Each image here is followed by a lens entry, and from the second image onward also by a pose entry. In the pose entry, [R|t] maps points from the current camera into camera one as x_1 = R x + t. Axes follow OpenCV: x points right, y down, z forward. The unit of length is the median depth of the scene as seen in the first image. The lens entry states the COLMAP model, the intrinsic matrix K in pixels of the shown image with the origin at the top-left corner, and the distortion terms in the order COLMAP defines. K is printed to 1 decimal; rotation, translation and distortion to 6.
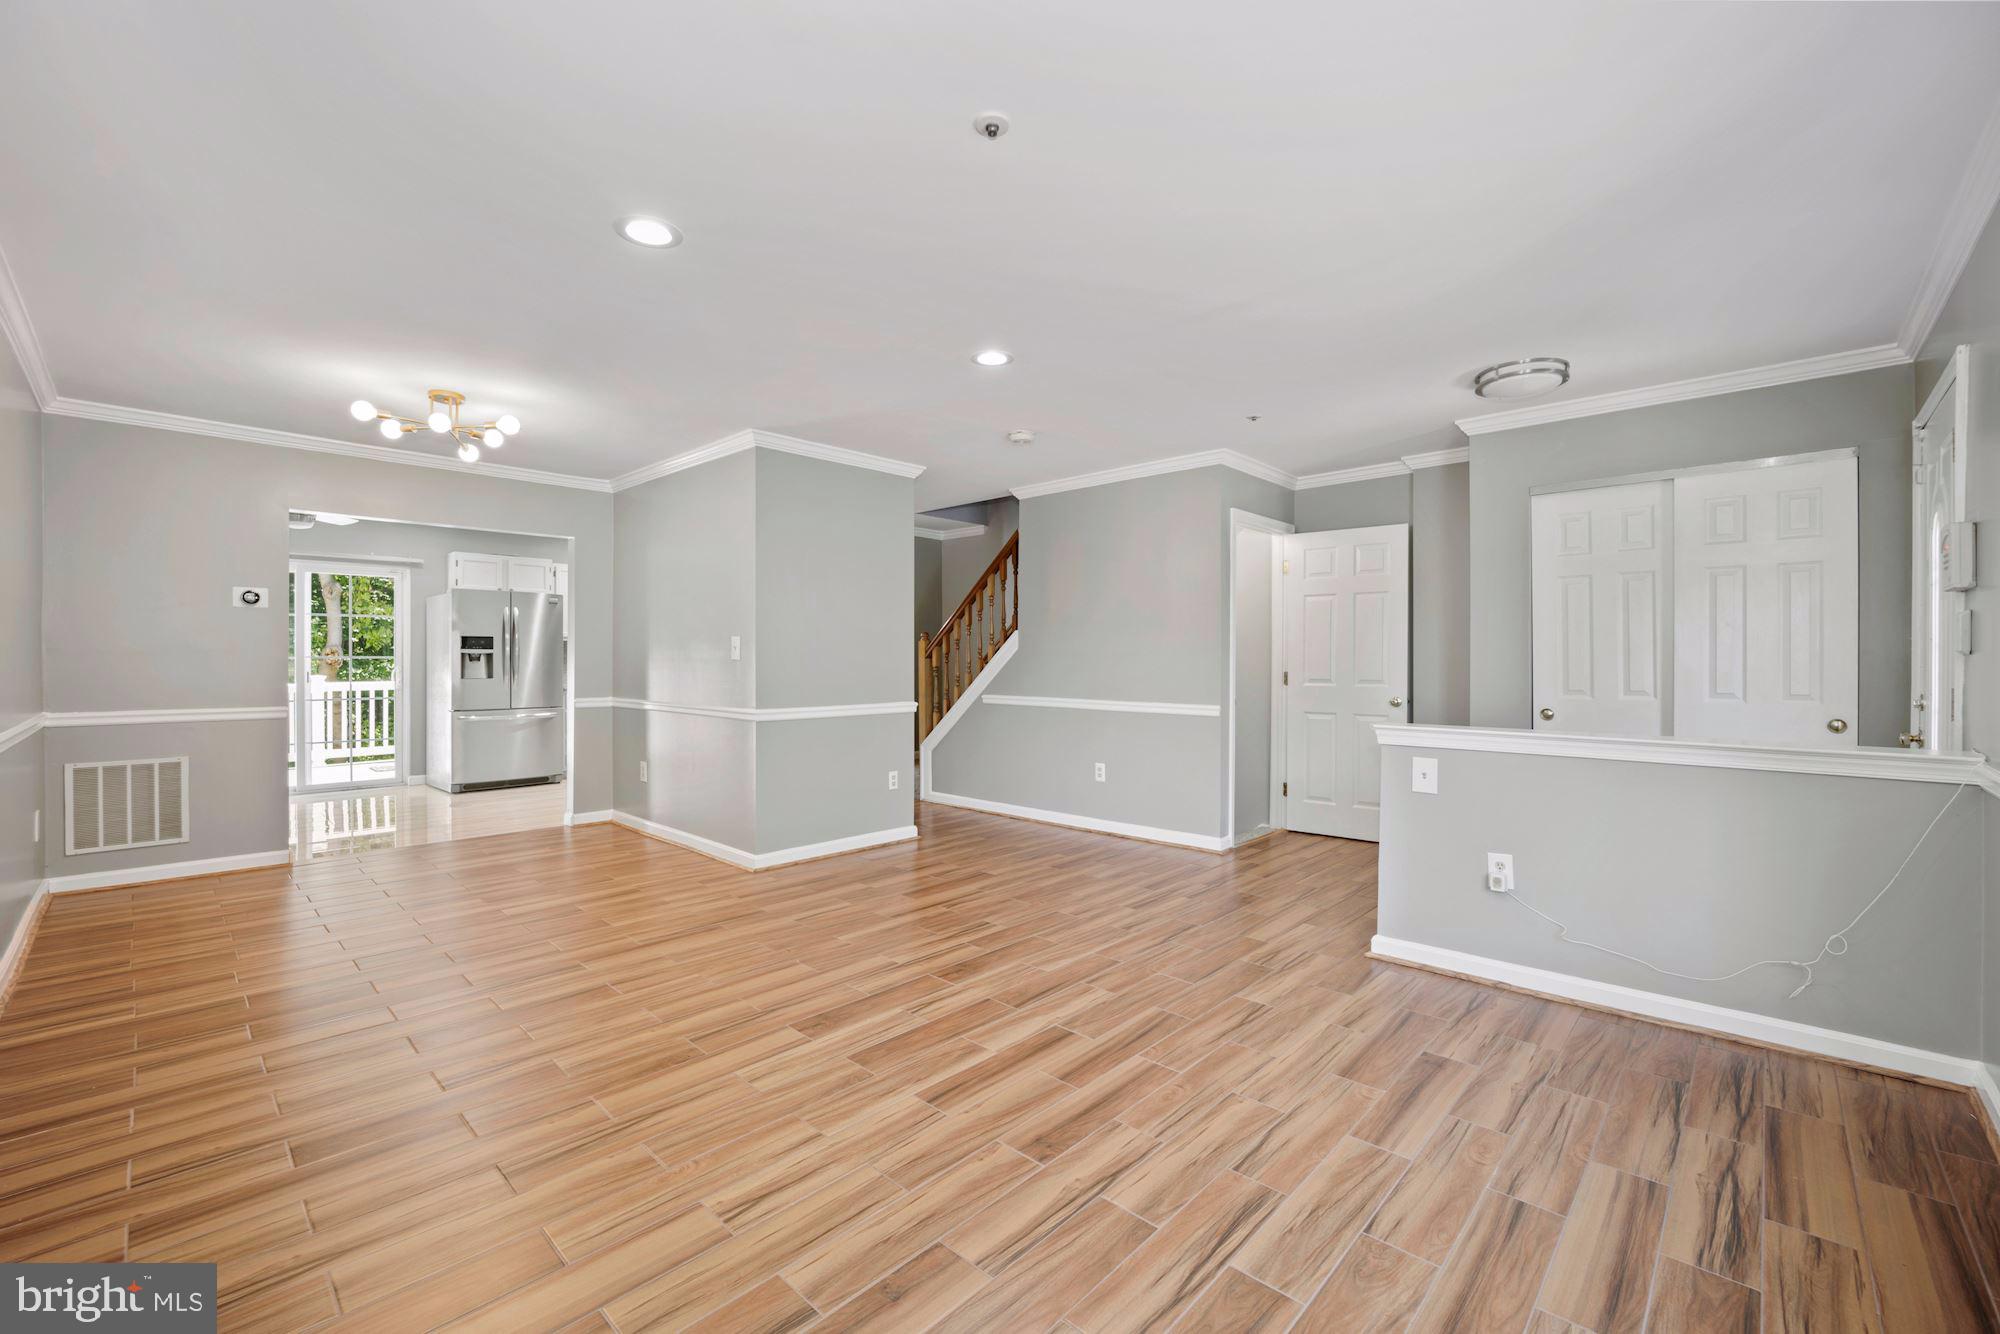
lens RADIAL K [[818.9, 0, 999.5], [0, 818.9, 660.3], [0, 0, 1]] dist [-0.018265, -0.000416]
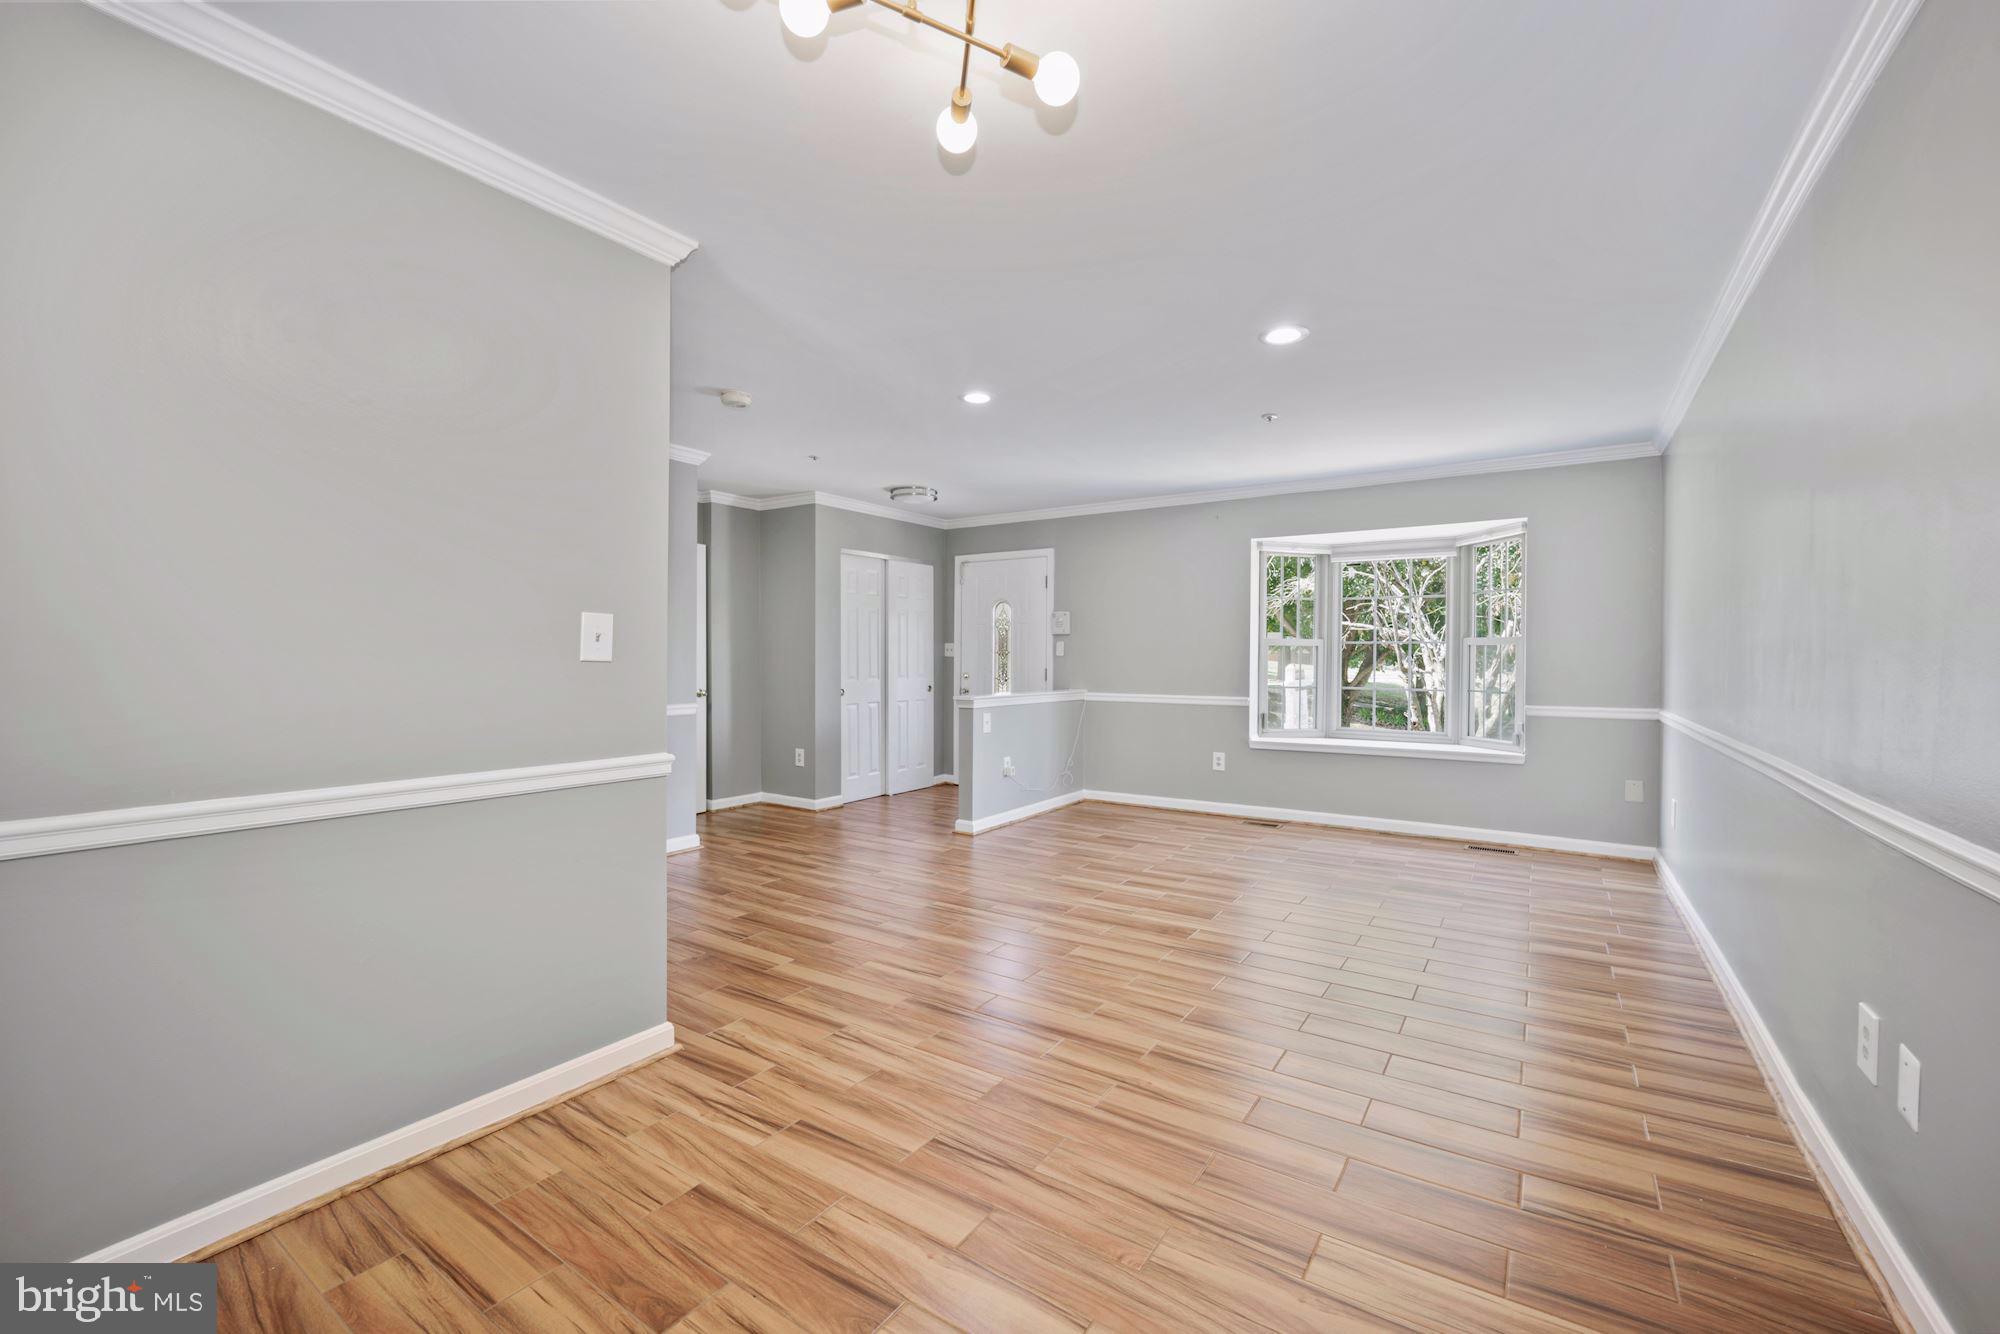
lens RADIAL K [[818.9, 0, 991.8], [0, 818.9, 674.1], [0, 0, 1]] dist [-0.018265, -0.000416]
pose [[-0.158584, -0.023866, 0.987057, -1.253035], [-0.001034, 0.999711, 0.024006, -0.008478], [-0.987345, 0.002786, -0.158563, 1.269683]]
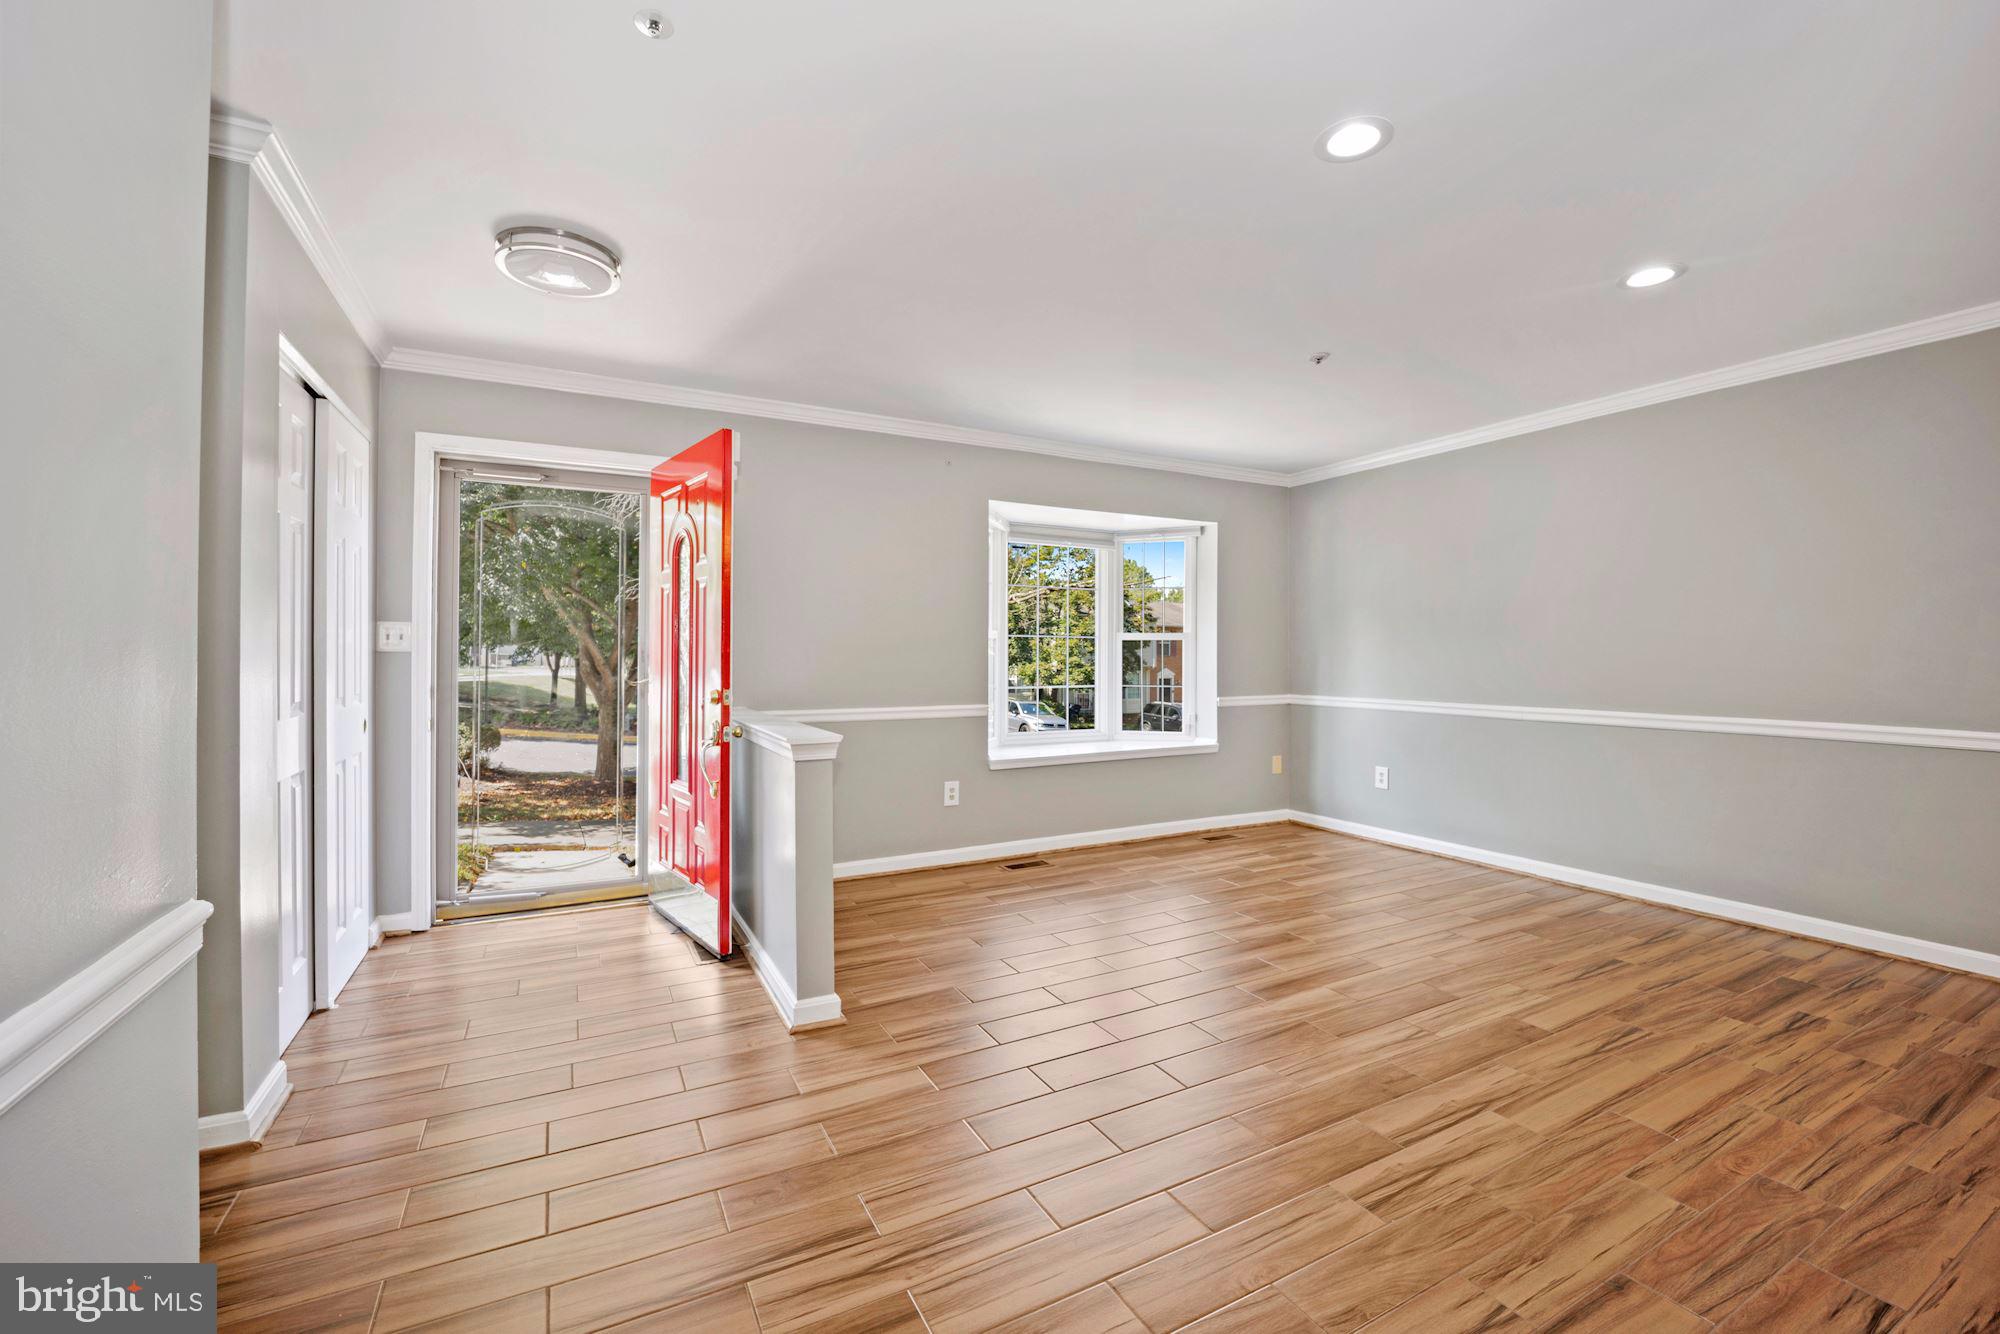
lens RADIAL K [[818.9, 0, 1001.2], [0, 818.9, 656.7], [0, 0, 1]] dist [-0.018265, -0.000416]
pose [[-0.947534, -0.003955, 0.319631, 0.048833], [-0.002755, 0.999987, 0.004207, -0.002398], [-0.319643, 0.003106, -0.947533, 1.774844]]
